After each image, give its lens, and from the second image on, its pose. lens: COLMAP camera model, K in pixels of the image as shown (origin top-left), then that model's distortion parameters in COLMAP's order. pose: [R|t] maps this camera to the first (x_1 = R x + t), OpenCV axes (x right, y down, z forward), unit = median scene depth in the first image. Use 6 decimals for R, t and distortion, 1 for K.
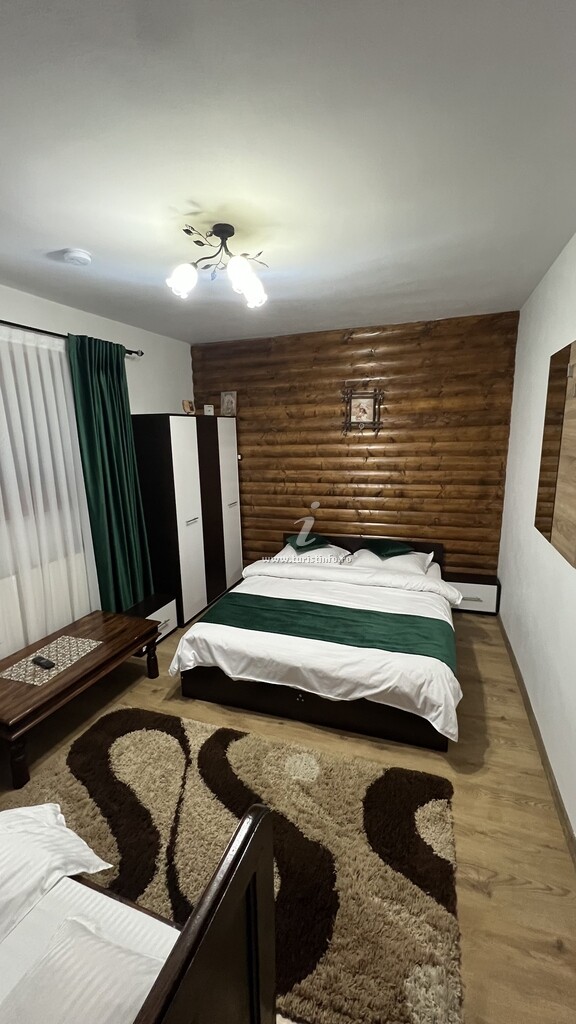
lens RADIAL K [[408.0, 0, 288.0], [0, 408.0, 512.0], [0, 0, 1]] dist [-0.010392, -0.000115]
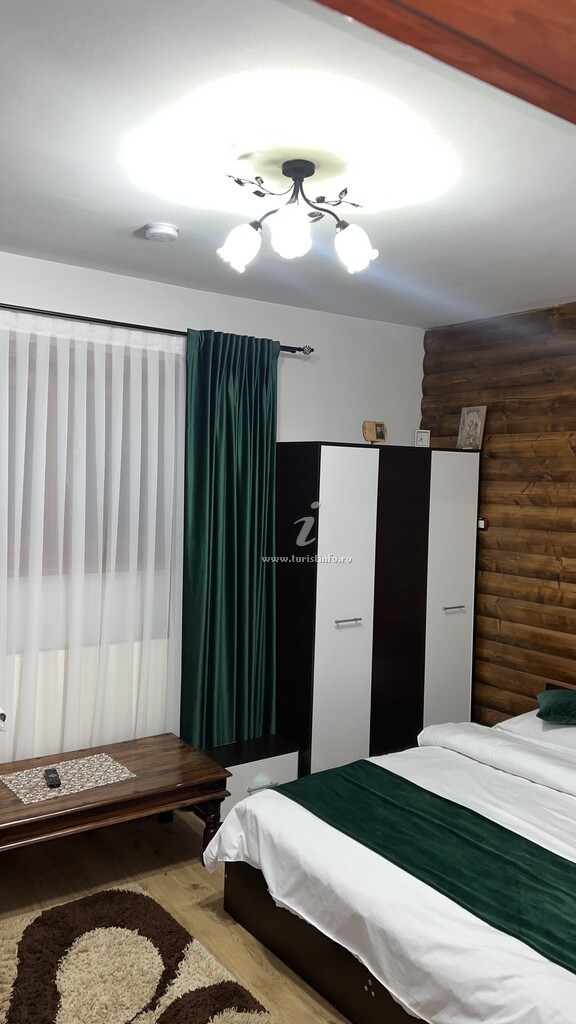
lens RADIAL K [[769.2, 0, 288.0], [0, 769.2, 512.0], [0, 0, 1]] dist [0.062422, -0.071537]
pose [[0.815848, 0.071921, -0.573776, 0.409425], [-0.158888, 0.981926, -0.102840, -0.008348], [0.556009, 0.175068, 0.812530, 0.041998]]
